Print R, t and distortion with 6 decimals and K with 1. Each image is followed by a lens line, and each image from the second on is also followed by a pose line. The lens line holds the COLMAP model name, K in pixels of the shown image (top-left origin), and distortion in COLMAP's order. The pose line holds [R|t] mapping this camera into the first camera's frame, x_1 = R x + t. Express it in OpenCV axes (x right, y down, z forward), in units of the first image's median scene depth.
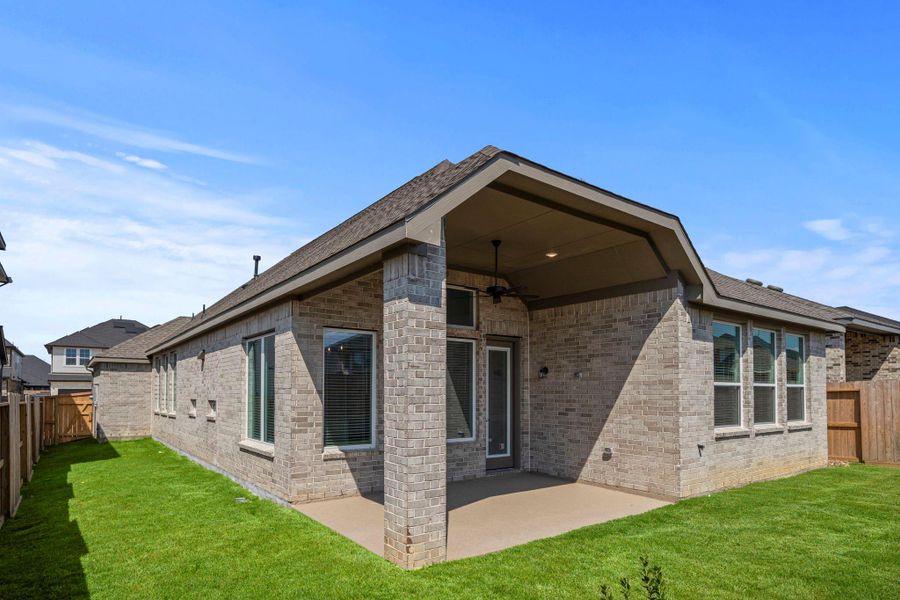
lens RADIAL K [[1016.5, 0, 450.0], [0, 1016.5, 300.0], [0, 0, 1]] dist [-0.009237, 0.003027]
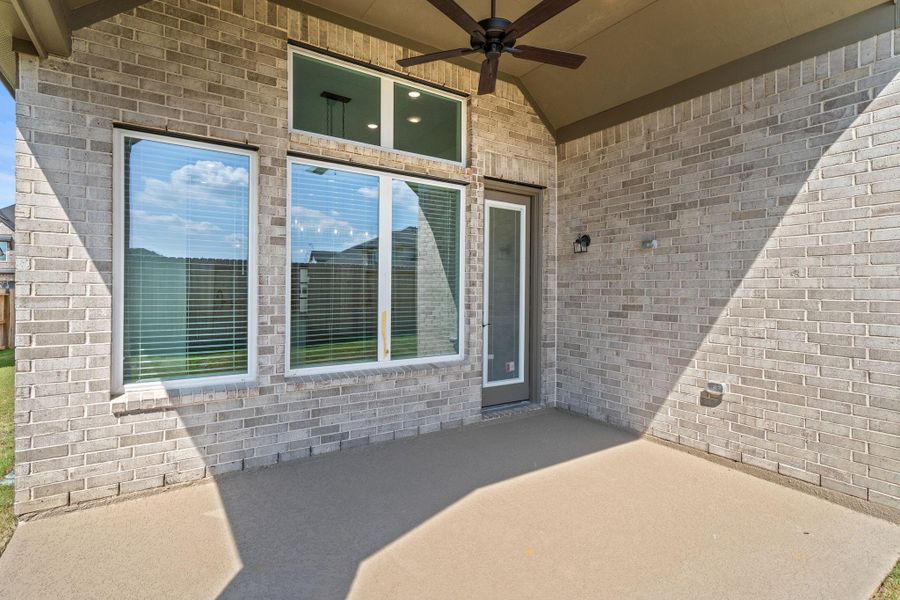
lens RADIAL K [[1016.5, 0, 450.0], [0, 1016.5, 300.0], [0, 0, 1]] dist [-0.009237, 0.003027]
pose [[0.999834, 0.005077, -0.017499, 0.028287], [-0.003267, 0.994779, 0.101996, 0.047374], [0.017926, -0.101922, 0.994631, 0.445009]]
